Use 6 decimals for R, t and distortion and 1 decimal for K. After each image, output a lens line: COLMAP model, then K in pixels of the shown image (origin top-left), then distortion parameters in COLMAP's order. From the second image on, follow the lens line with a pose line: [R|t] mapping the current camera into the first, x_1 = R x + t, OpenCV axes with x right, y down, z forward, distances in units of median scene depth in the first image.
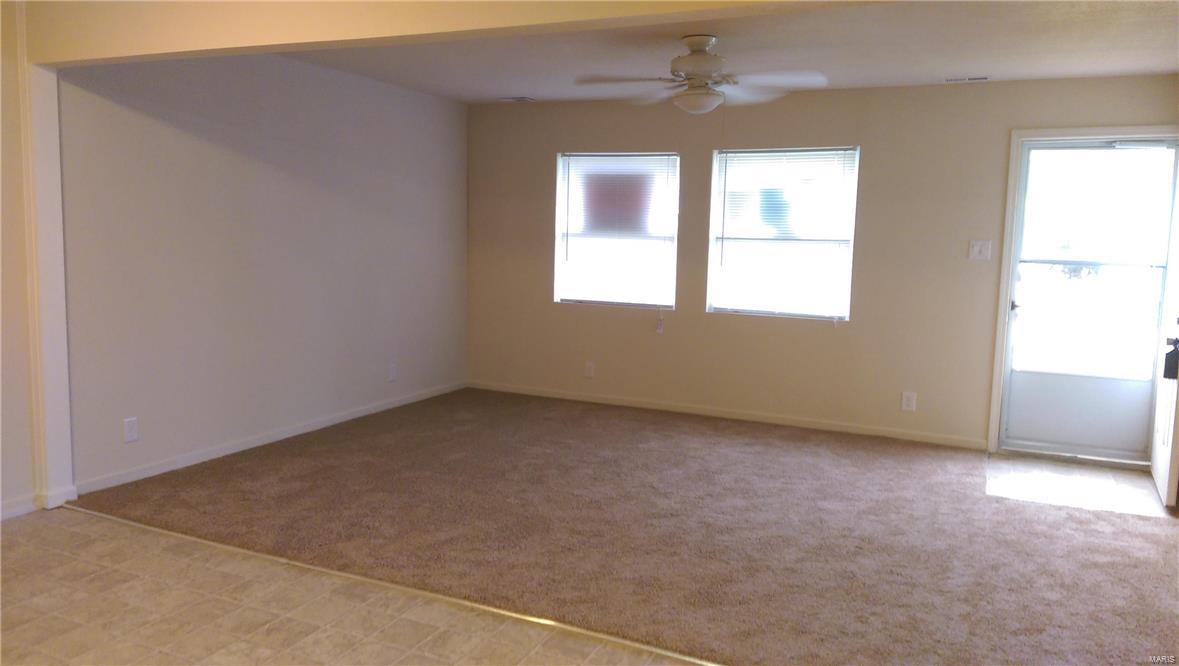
lens RADIAL K [[829.8, 0, 592.3], [0, 829.8, 325.0], [0, 0, 1]] dist [0.092232, -0.144514]
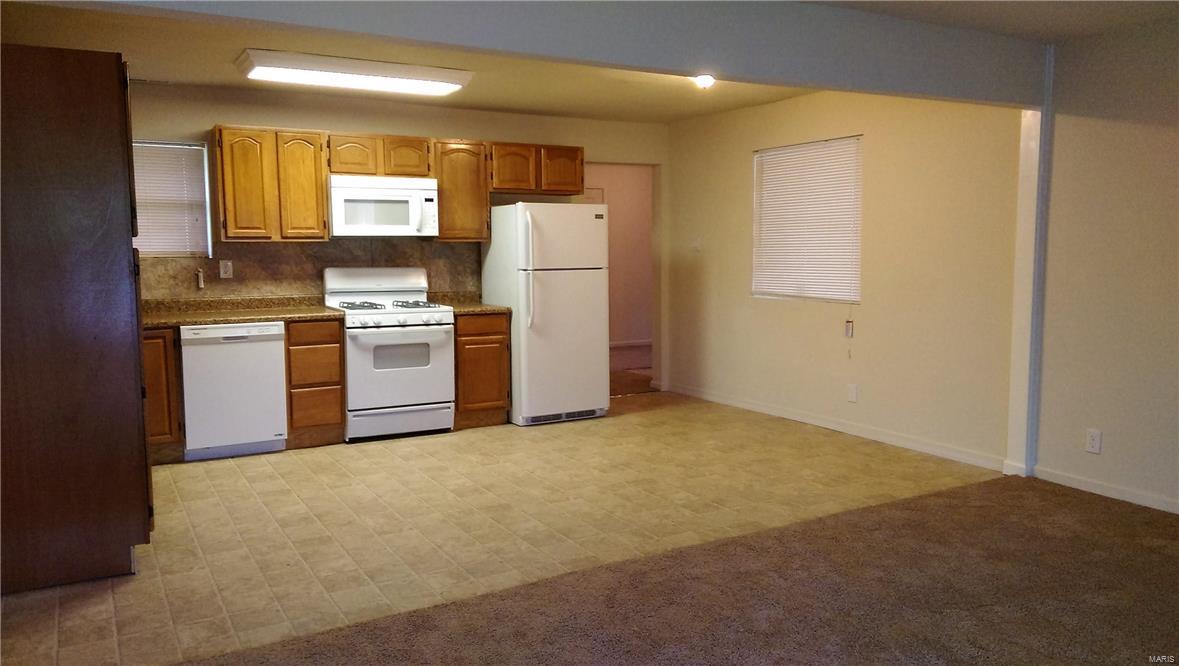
lens RADIAL K [[890.5, 0, 603.5], [0, 890.5, 330.8], [0, 0, 1]] dist [0.098721, -0.183213]
pose [[-0.567881, 0.059477, -0.820959, 0.520803], [-0.099508, 0.985110, 0.140202, -0.077077], [0.817073, 0.161310, -0.553507, 0.855607]]
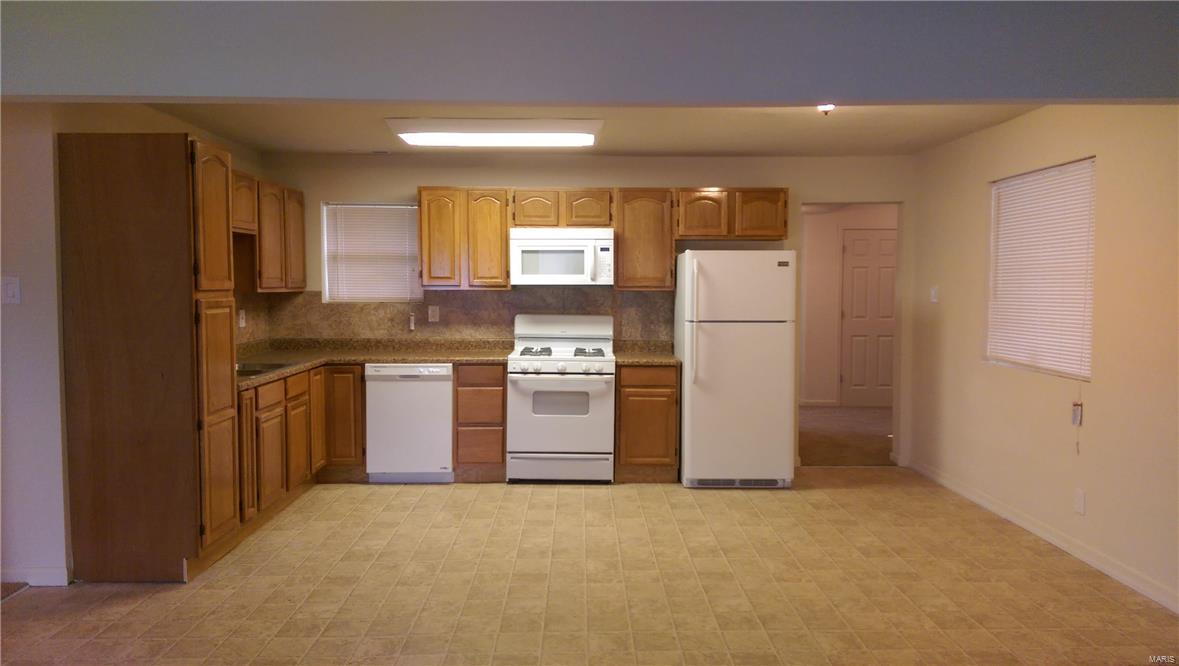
lens RADIAL K [[849.0, 0, 590.2], [0, 849.0, 326.5], [0, 0, 1]] dist [0.098496, -0.160797]
pose [[-0.902833, -0.004428, -0.429968, 0.187704], [-0.071487, 0.987576, 0.139937, -0.112189], [0.424007, 0.157077, -0.891933, 0.991965]]
